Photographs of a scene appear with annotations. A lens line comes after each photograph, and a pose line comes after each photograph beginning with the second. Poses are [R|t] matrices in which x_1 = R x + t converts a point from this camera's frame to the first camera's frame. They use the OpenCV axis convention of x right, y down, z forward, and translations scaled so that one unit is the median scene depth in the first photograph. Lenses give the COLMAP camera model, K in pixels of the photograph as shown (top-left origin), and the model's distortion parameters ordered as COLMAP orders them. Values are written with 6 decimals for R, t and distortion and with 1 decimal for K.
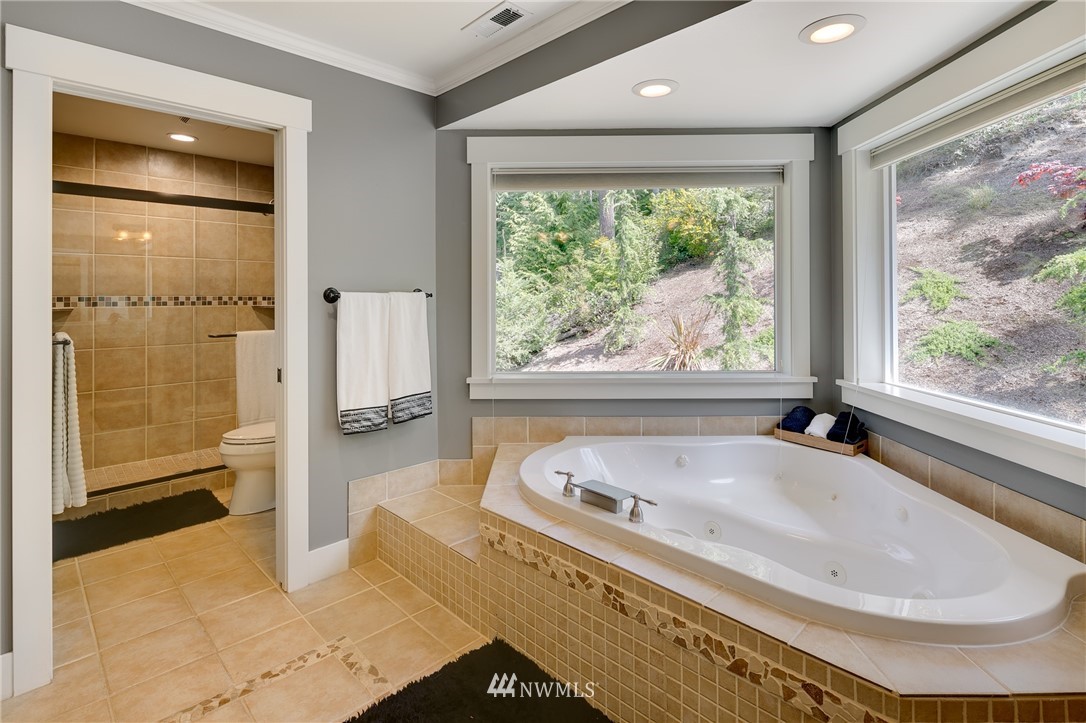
lens RADIAL K [[525.9, 0, 544.9], [0, 525.9, 294.6], [0, 0, 1]] dist [0.000097, -0.000629]
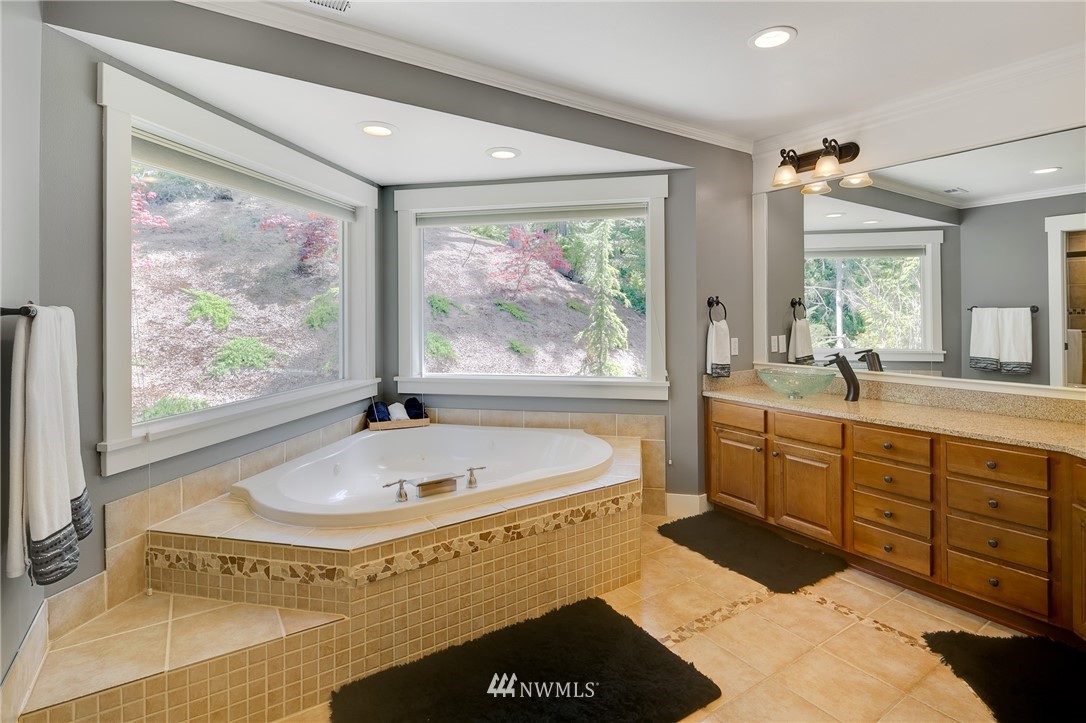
lens RADIAL K [[525.9, 0, 535.2], [0, 525.9, 310.6], [0, 0, 1]] dist [0.000097, -0.000629]
pose [[0.198873, 0.009638, 0.979978, -0.672959], [0.000411, 0.999951, -0.009918, 0.004977], [-0.980025, 0.002375, 0.198859, 0.369828]]
